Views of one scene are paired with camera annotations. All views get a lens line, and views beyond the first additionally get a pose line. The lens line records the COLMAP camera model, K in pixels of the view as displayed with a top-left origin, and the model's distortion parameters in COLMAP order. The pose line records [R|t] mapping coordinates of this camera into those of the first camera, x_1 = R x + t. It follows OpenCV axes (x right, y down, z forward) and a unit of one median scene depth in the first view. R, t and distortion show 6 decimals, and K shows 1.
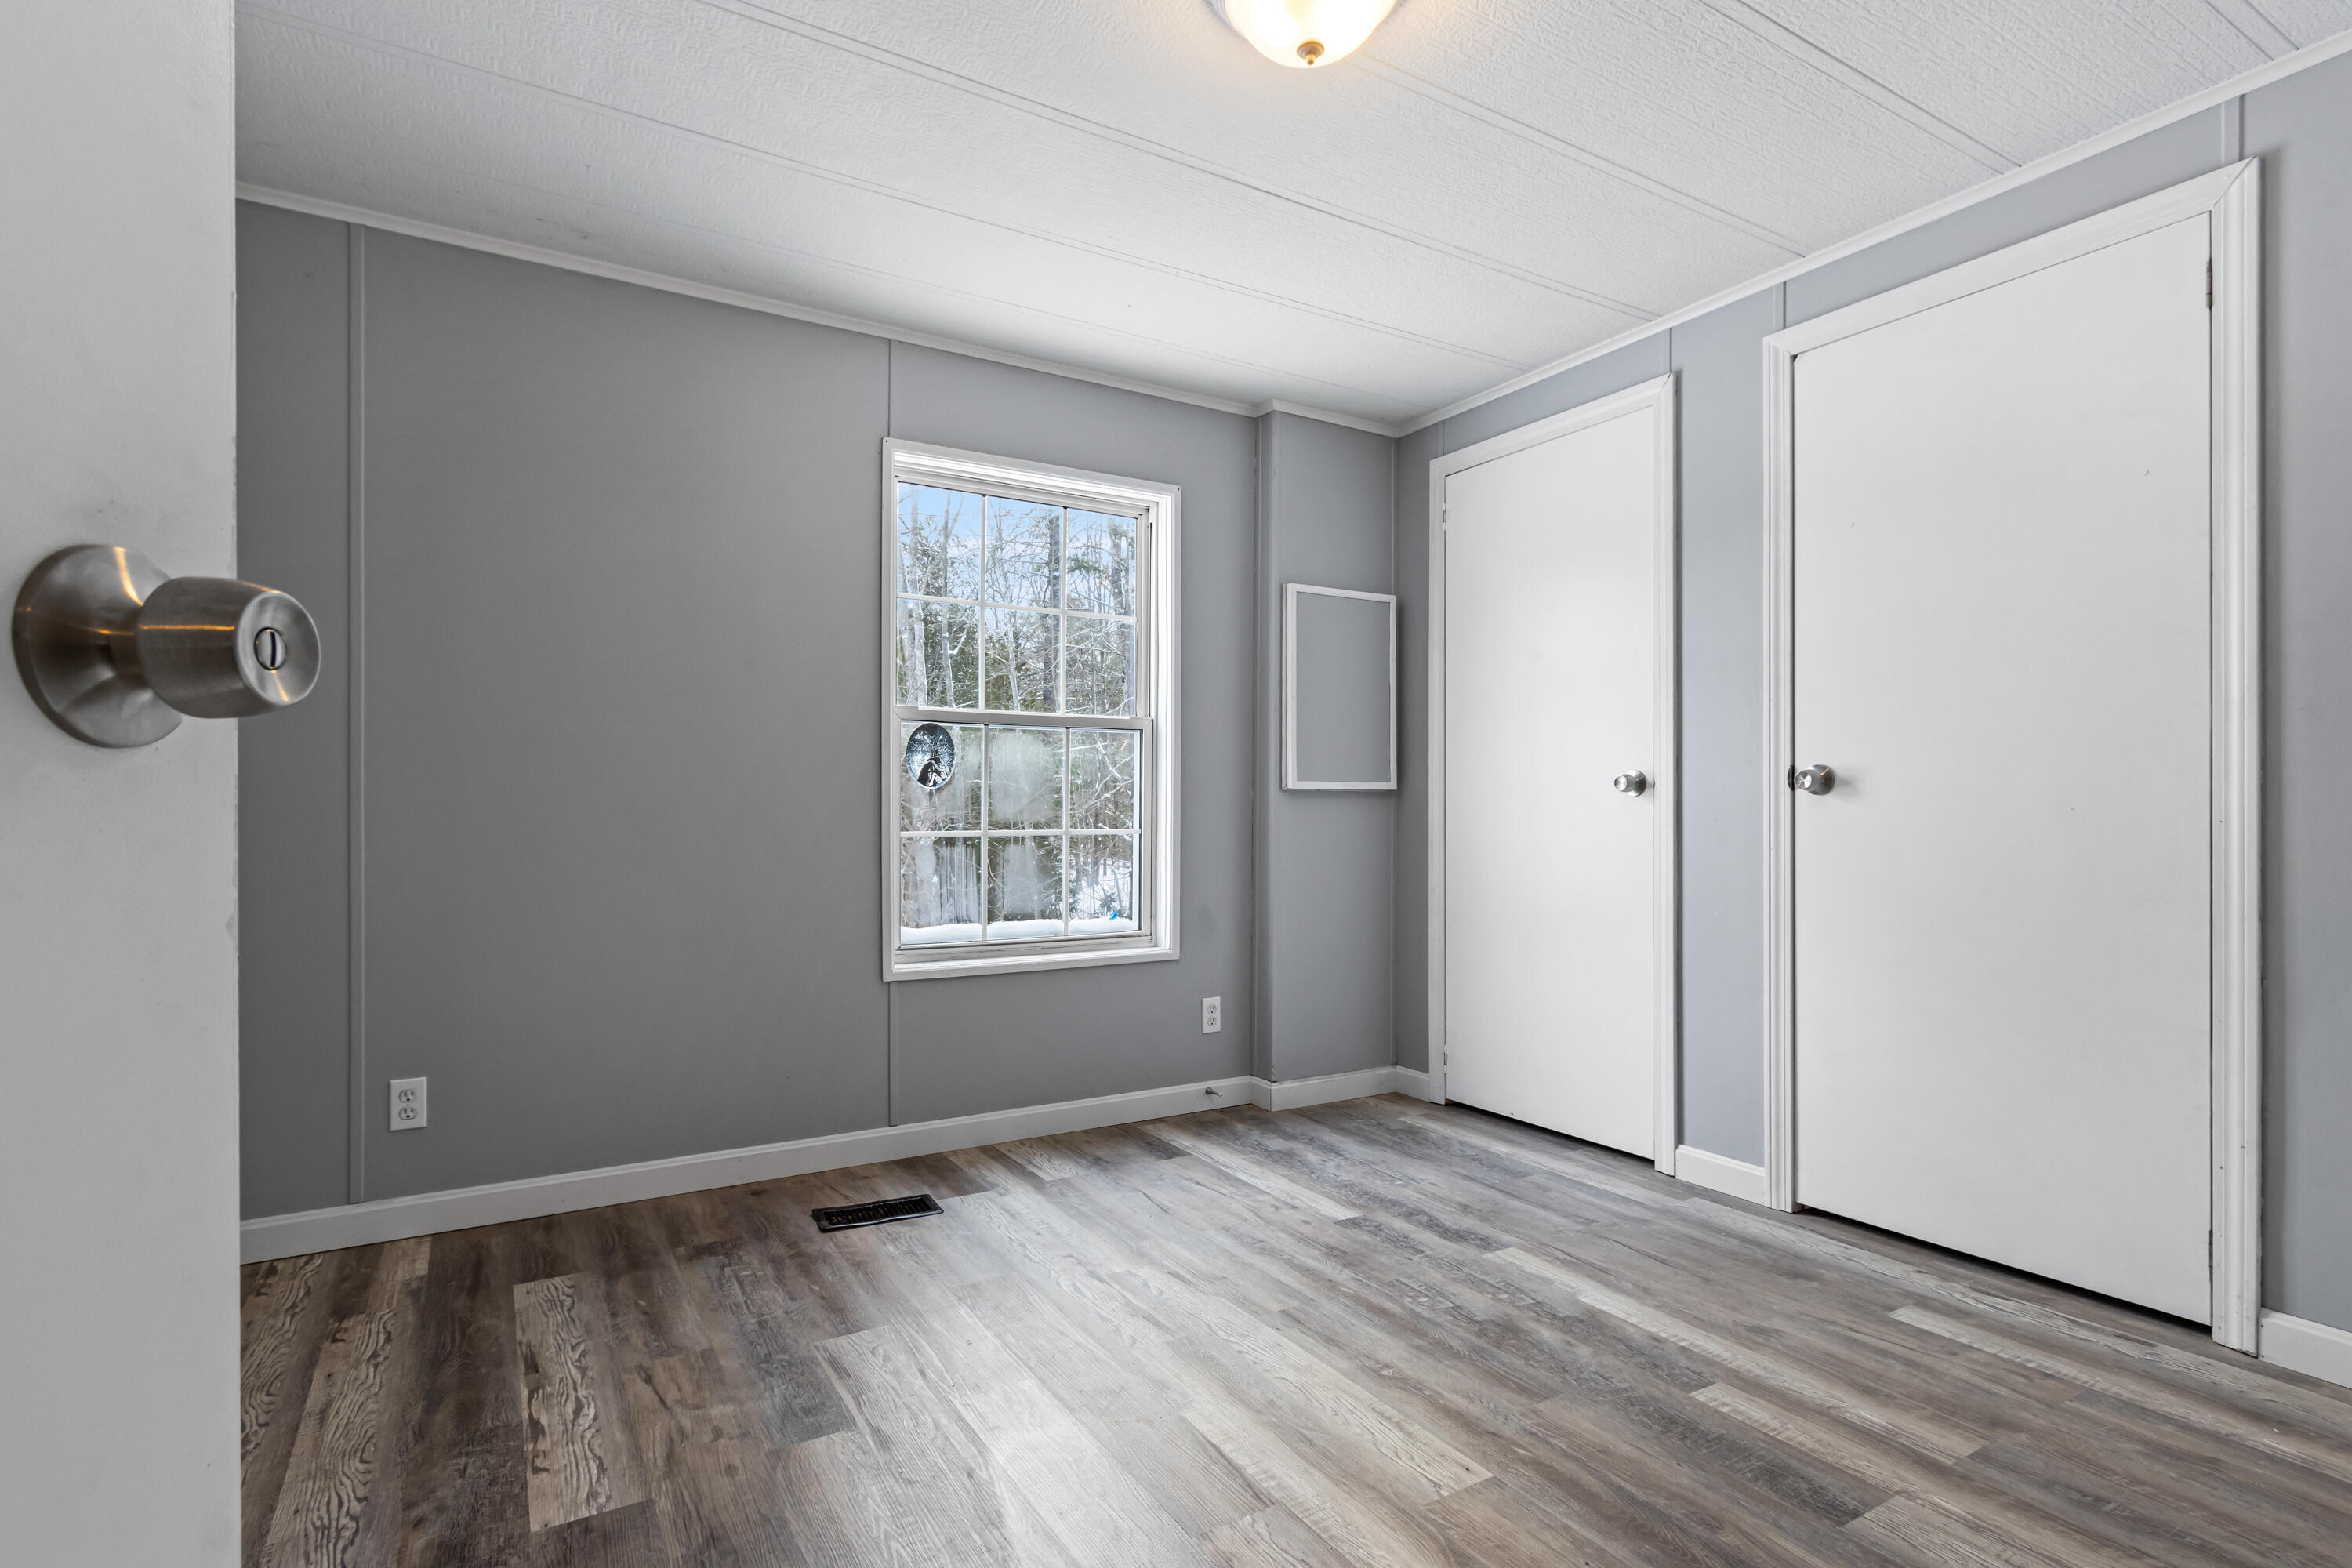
lens RADIAL K [[1138.0, 0, 1181.2], [0, 1138.0, 826.5], [0, 0, 1]] dist [0.004207, -0.001161]
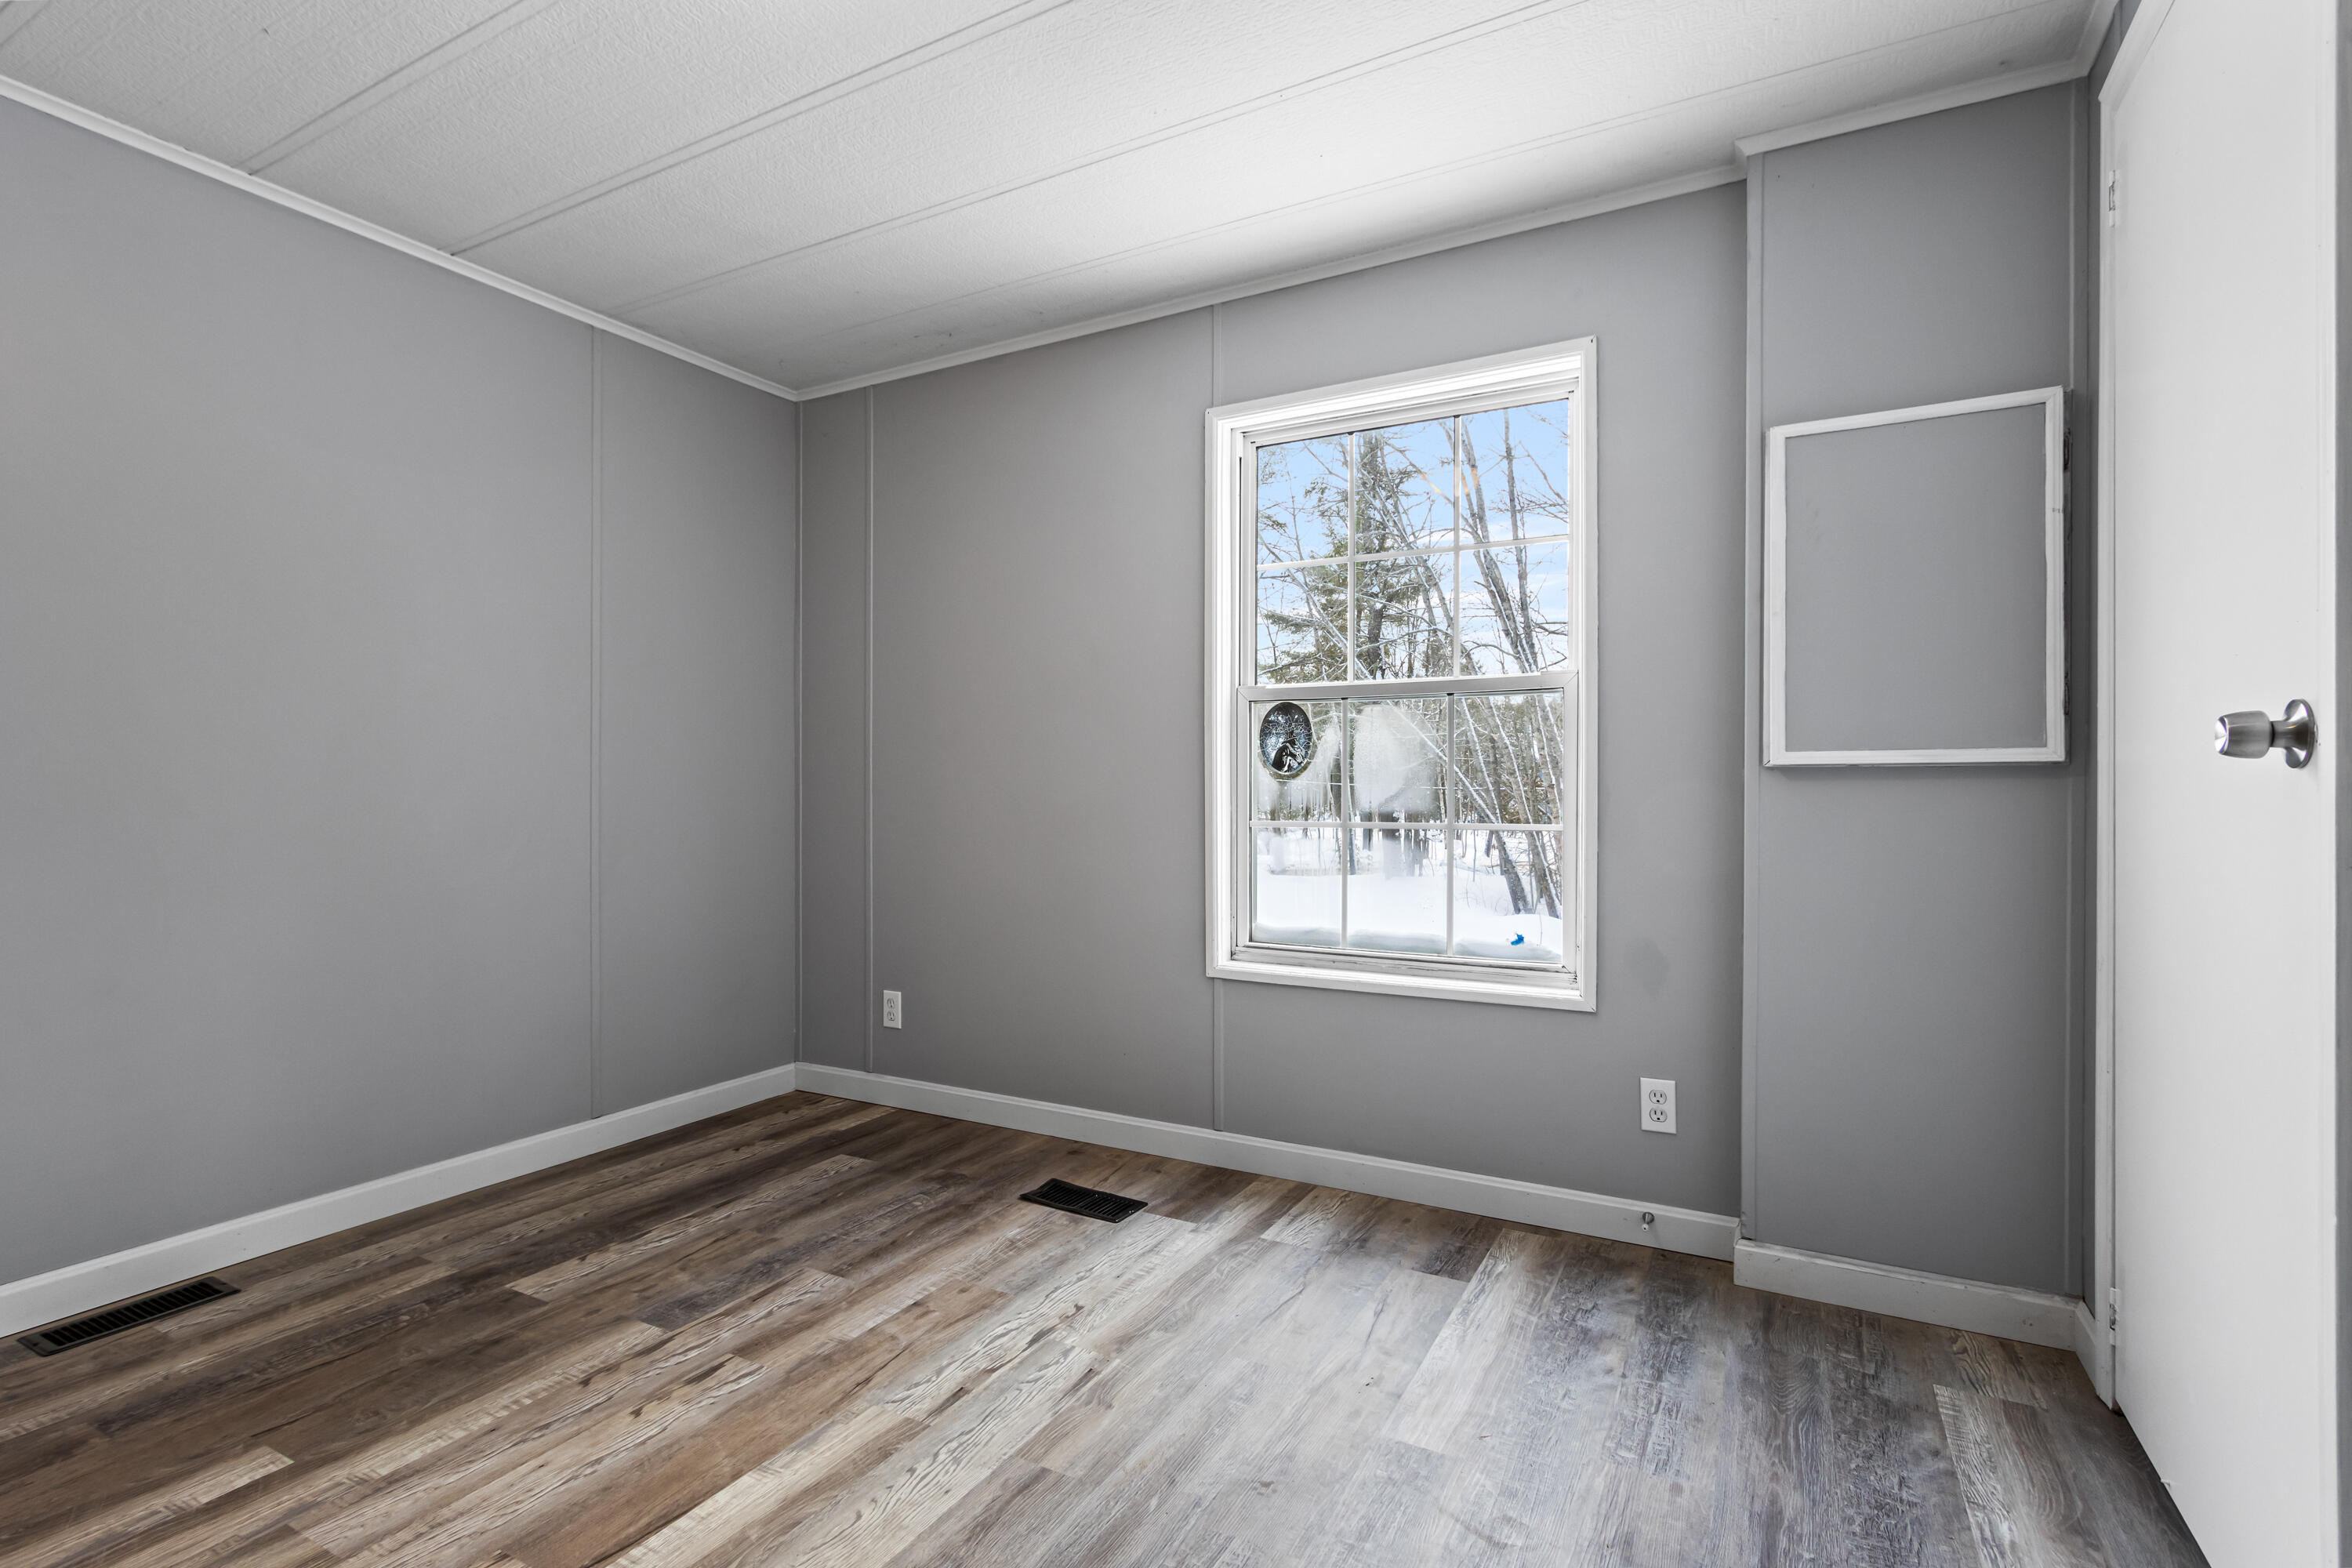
lens RADIAL K [[1138.0, 0, 1152.8], [0, 1138.0, 796.3], [0, 0, 1]] dist [0.004207, -0.001161]
pose [[0.484961, 0.004266, -0.874525, 0.552506], [-0.012271, 0.999923, -0.001927, -0.012955], [0.874450, 0.011666, 0.484976, 0.490874]]
